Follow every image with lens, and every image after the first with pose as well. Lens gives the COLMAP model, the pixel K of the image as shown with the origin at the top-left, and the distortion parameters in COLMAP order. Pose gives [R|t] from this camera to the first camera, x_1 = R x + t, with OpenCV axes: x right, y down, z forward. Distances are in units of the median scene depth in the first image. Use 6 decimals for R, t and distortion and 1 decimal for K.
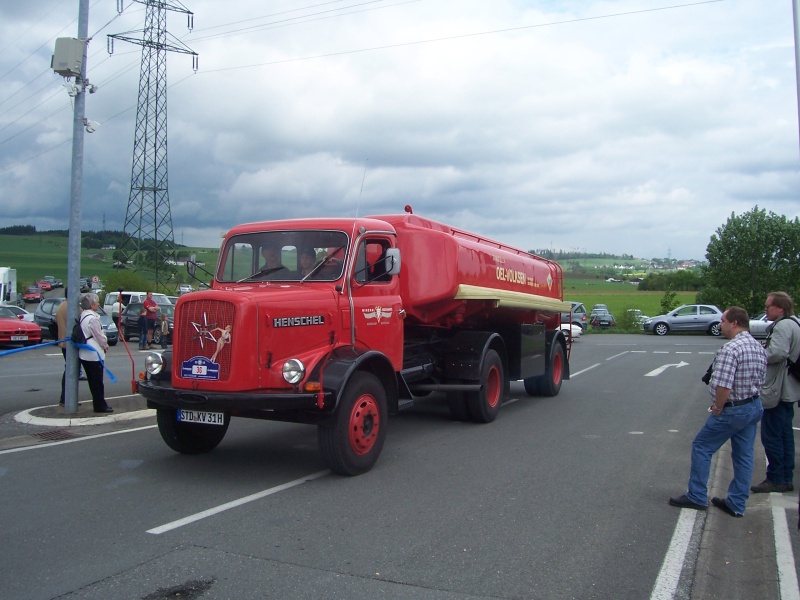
lens RADIAL K [[807.1, 0, 406.9], [0, 807.1, 304.4], [0, 0, 1]] dist [-0.198727, 0.187118]
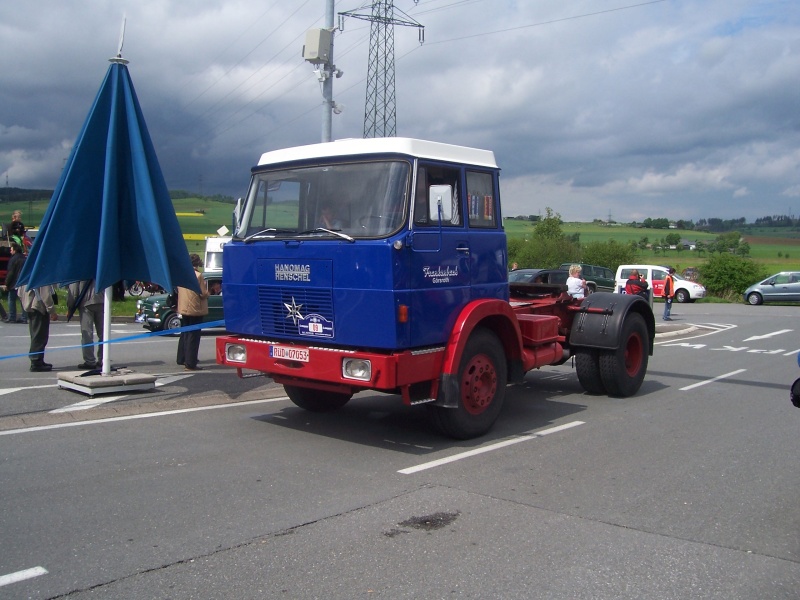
lens RADIAL K [[807.1, 0, 406.9], [0, 807.1, 304.4], [0, 0, 1]] dist [-0.198727, 0.187118]
pose [[0.961511, 0.016046, -0.274297, -0.002023], [-0.004861, 0.999131, 0.041407, -0.000597], [0.274722, -0.038480, 0.960753, -0.056483]]
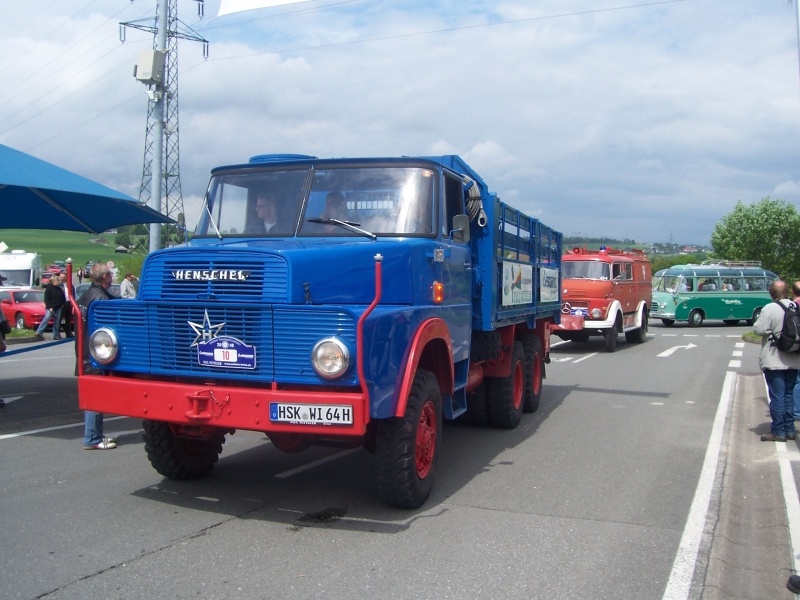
lens RADIAL K [[807.1, 0, 406.9], [0, 807.1, 304.4], [0, 0, 1]] dist [-0.198727, 0.187118]
pose [[0.999998, 0.000892, -0.001659, -0.064884], [-0.000860, 0.999813, 0.019338, -0.000980], [0.001676, -0.019337, 0.999812, -0.124380]]
